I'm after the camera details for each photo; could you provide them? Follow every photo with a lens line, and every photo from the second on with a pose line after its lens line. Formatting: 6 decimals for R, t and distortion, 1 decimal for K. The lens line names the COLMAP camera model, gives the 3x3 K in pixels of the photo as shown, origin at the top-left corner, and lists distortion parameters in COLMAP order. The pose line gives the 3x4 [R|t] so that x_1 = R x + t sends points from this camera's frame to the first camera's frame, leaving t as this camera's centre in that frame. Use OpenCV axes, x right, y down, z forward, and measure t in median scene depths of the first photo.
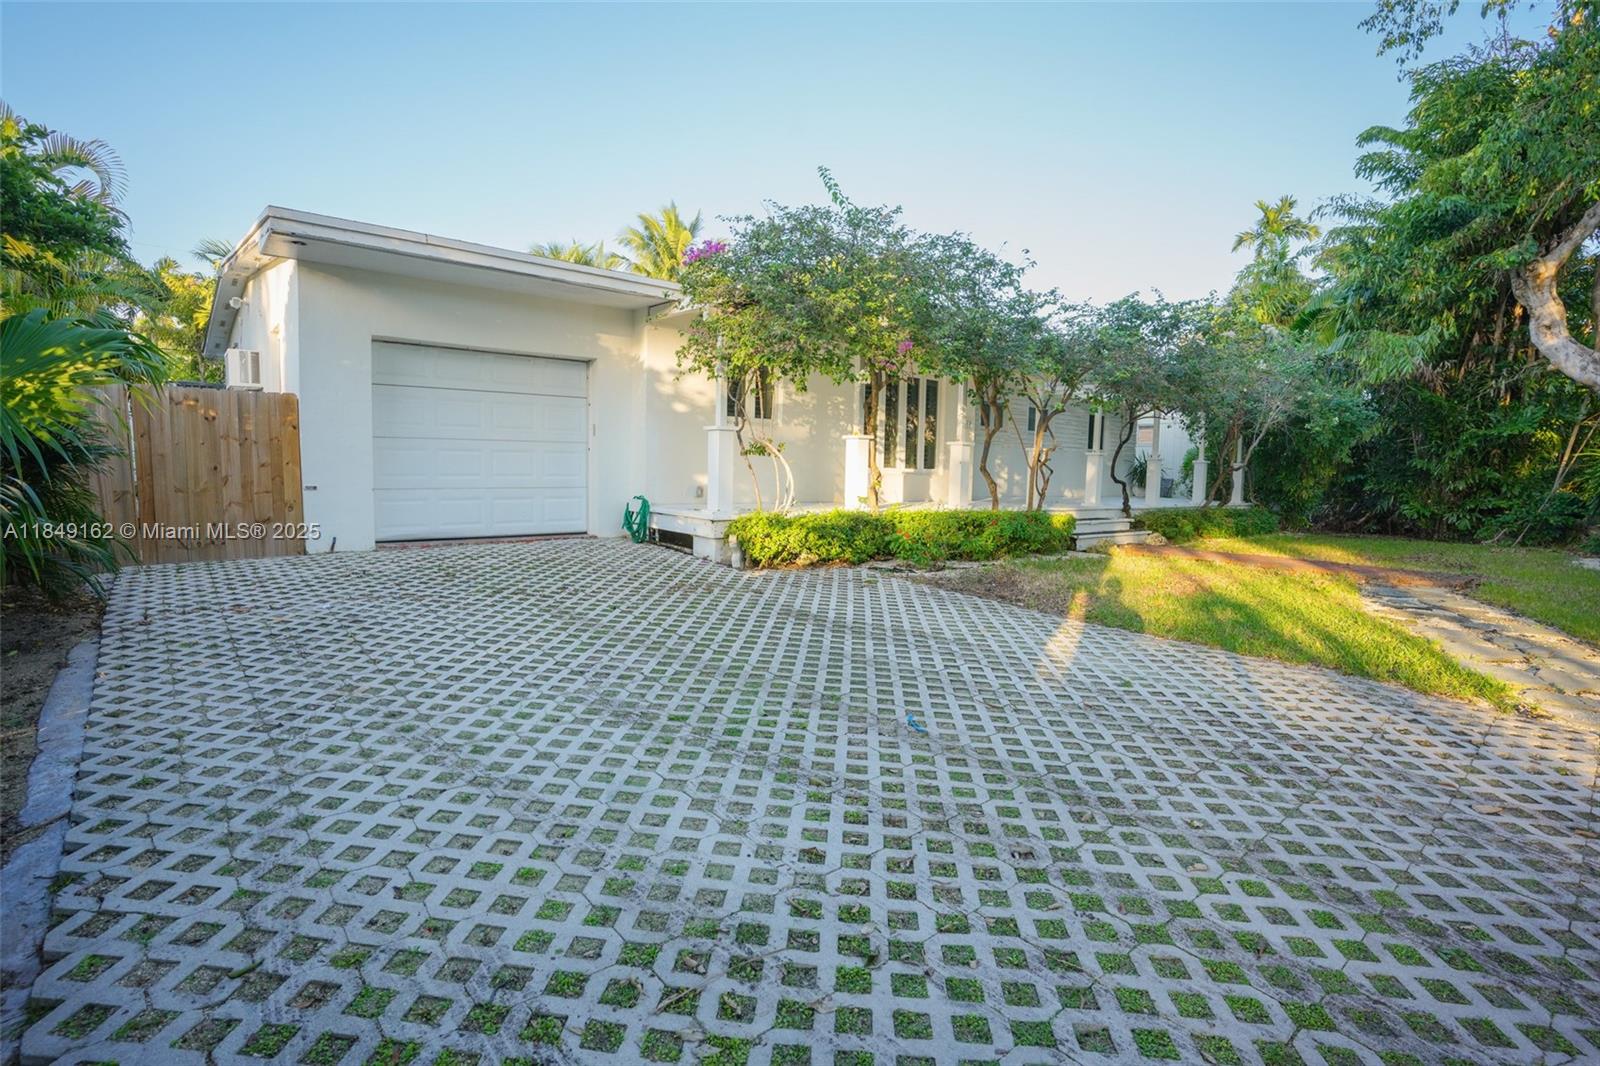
lens RADIAL K [[778.4, 0, 800.0], [0, 778.4, 533.0], [0, 0, 1]] dist [-0.080483, 0.035858]
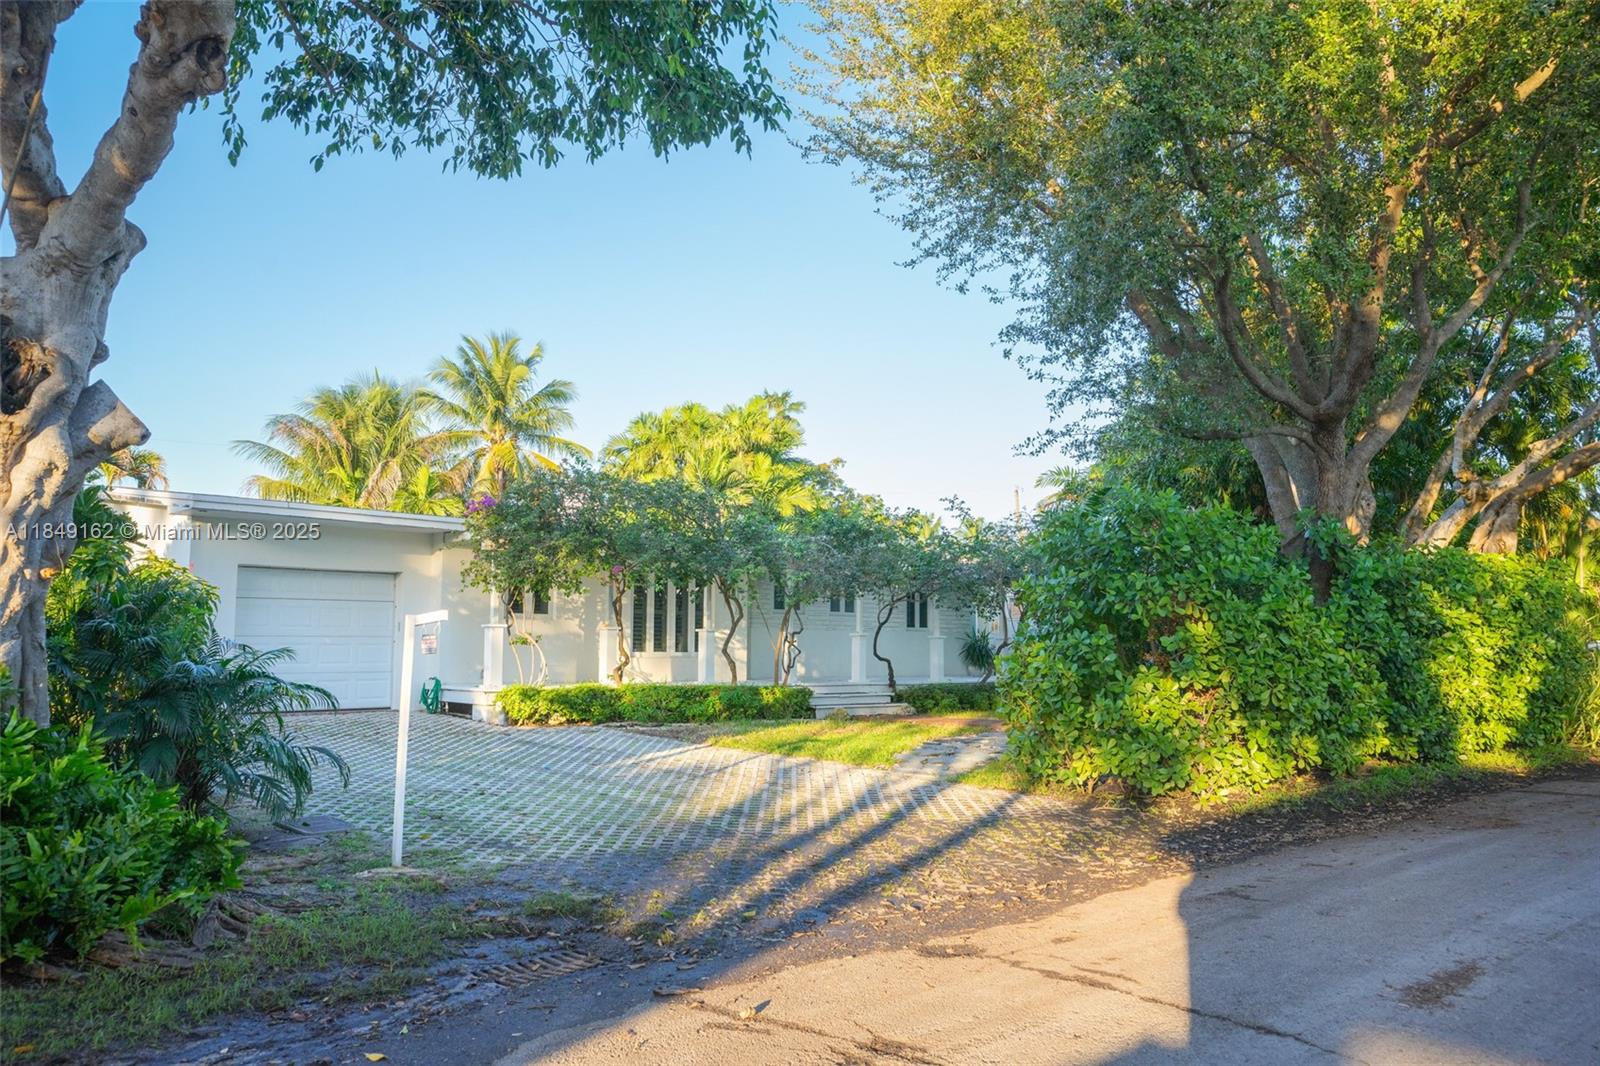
lens RADIAL K [[1214.3, 0, 800.0], [0, 1214.3, 533.0], [0, 0, 1]] dist [-0.008799, 0.063022]
pose [[0.997489, -0.013856, 0.069447, 0.265537], [0.026212, 0.983261, -0.180310, 0.097078], [-0.065786, 0.181677, 0.981155, -1.073002]]
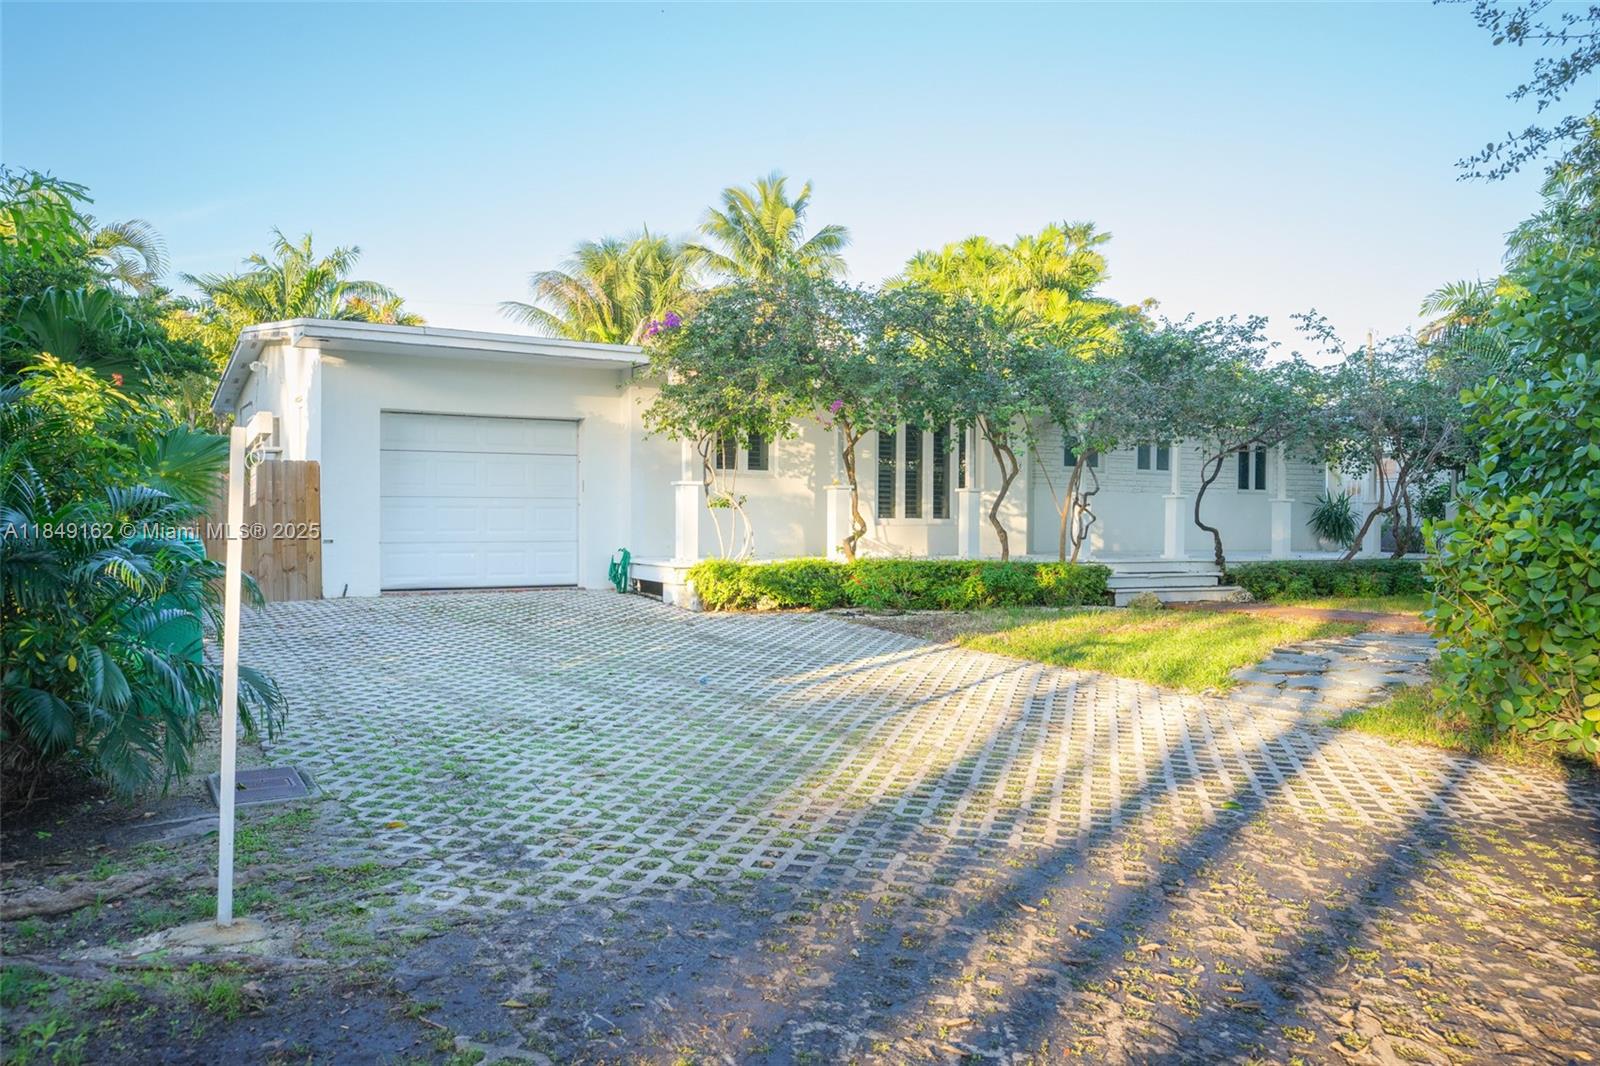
lens RADIAL K [[1214.3, 0, 800.0], [0, 1214.3, 533.0], [0, 0, 1]] dist [-0.008799, 0.063022]
pose [[0.983371, -0.016668, -0.180844, 0.322330], [0.002359, 0.996867, -0.079056, 0.061441], [0.181595, 0.077315, 0.980329, -0.557735]]
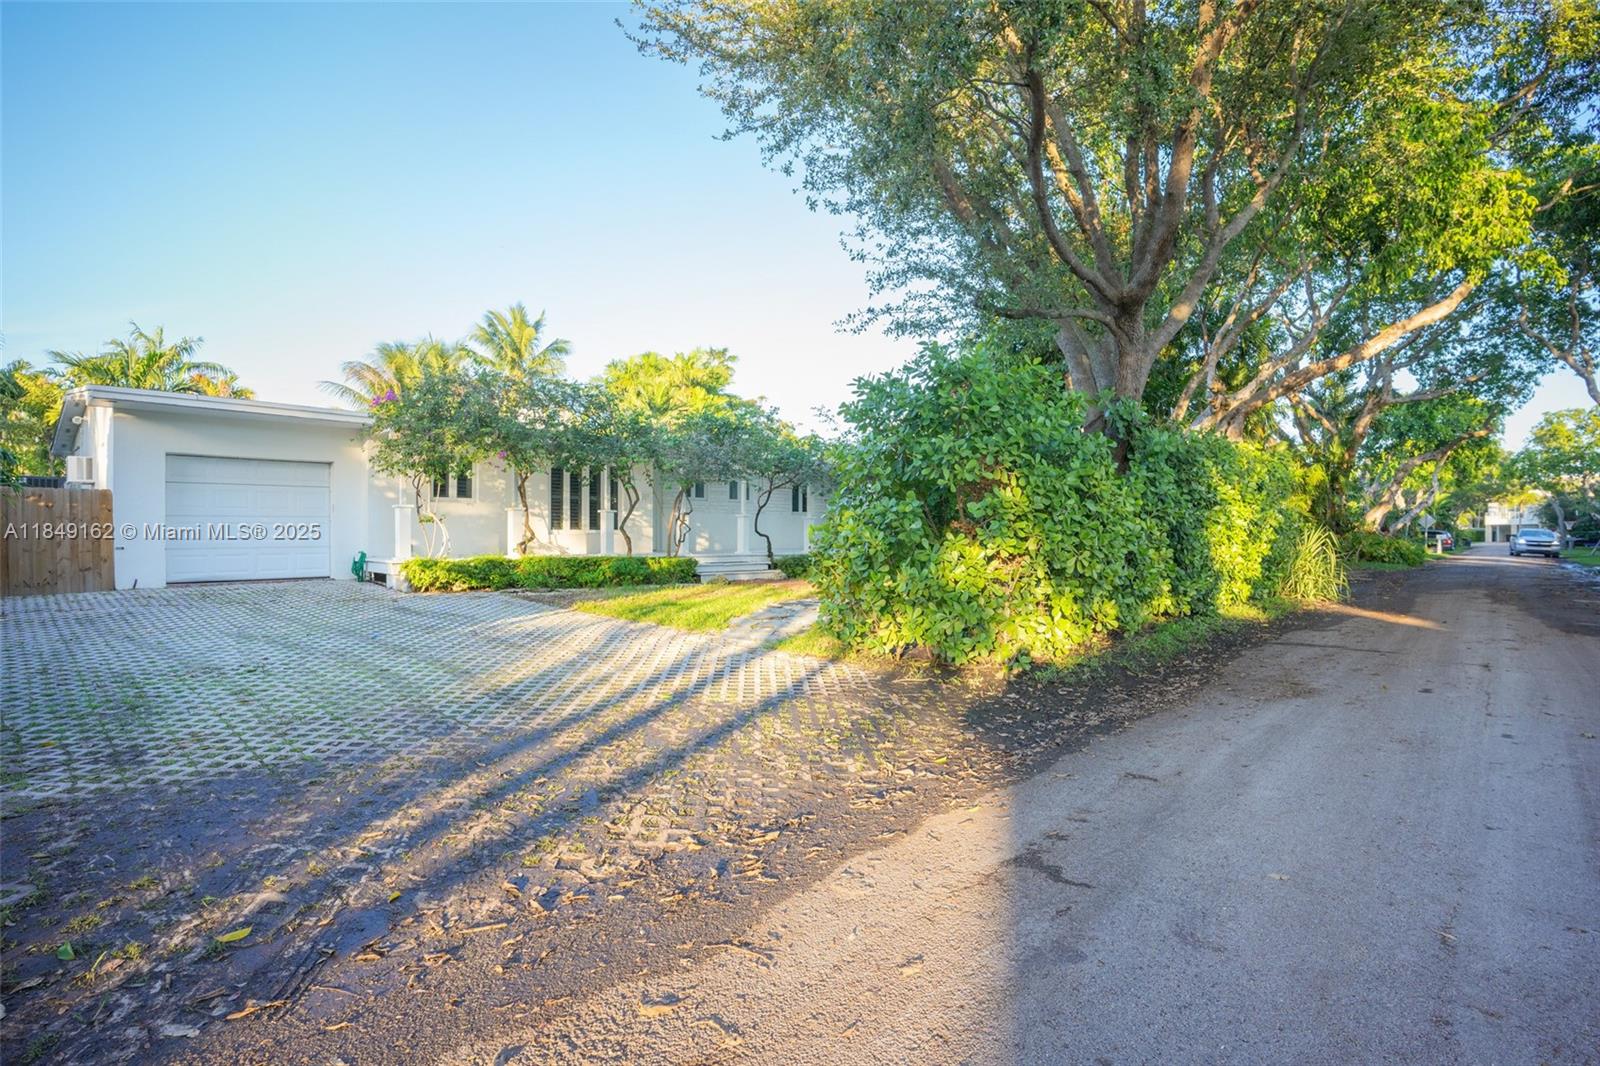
lens RADIAL K [[778.4, 0, 800.0], [0, 778.4, 533.0], [0, 0, 1]] dist [-0.080483, 0.035858]
pose [[0.992881, -0.025615, 0.116324, 0.472999], [0.035638, 0.995751, -0.084916, 0.074419], [-0.113655, 0.088457, 0.989575, -0.573181]]
